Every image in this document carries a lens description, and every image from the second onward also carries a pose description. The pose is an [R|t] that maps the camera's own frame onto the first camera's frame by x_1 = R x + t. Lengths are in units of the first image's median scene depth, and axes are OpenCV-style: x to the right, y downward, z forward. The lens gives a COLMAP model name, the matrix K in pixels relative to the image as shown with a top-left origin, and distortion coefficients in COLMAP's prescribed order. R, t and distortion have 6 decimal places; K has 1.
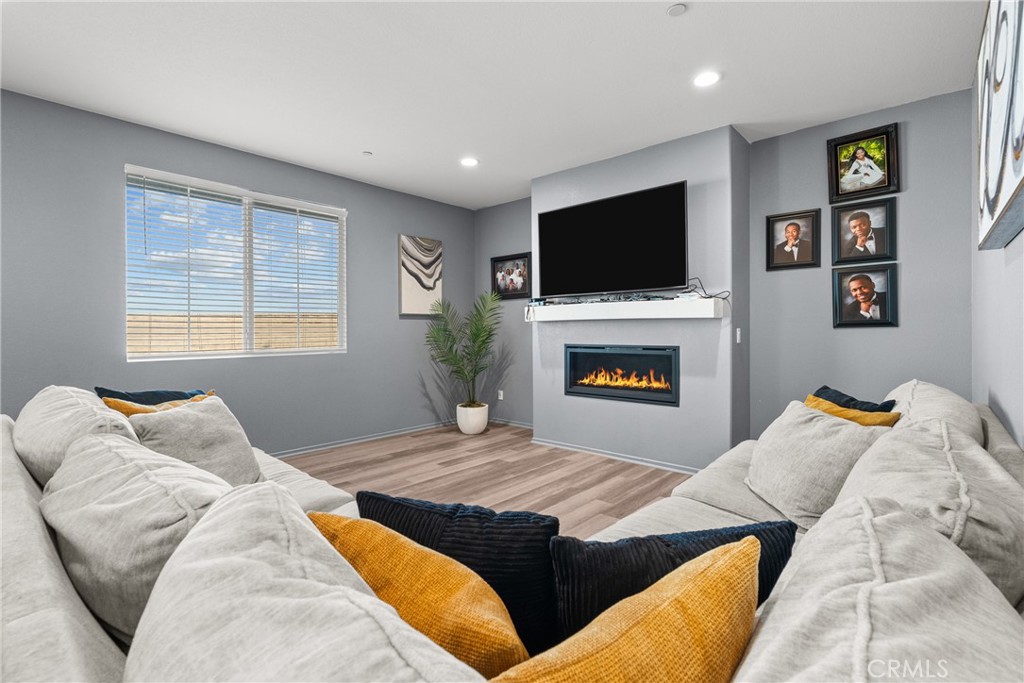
lens RADIAL K [[477.6, 0, 512.0], [0, 477.6, 341.5], [0, 0, 1]] dist [-0.037108, 0.000198]
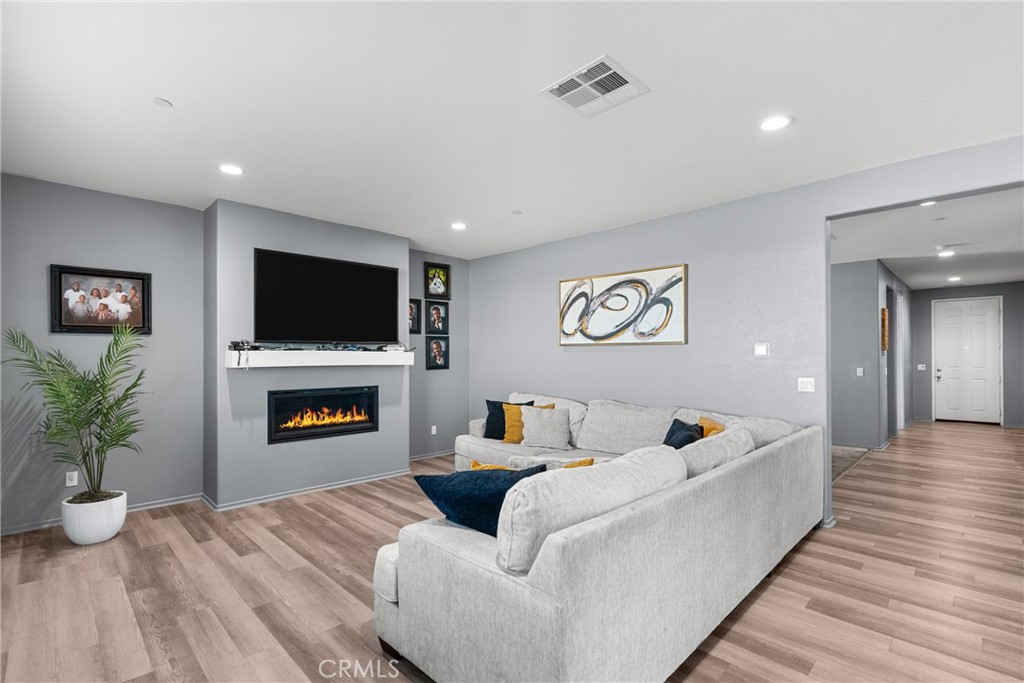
lens RADIAL K [[466.2, 0, 512.0], [0, 466.2, 341.5], [0, 0, 1]] dist [0.000209, 0.000109]
pose [[0.055736, 0.039873, 0.997649, -0.959249], [0.021931, 0.998912, -0.041148, -0.052046], [-0.998205, 0.024172, 0.054800, 0.545896]]
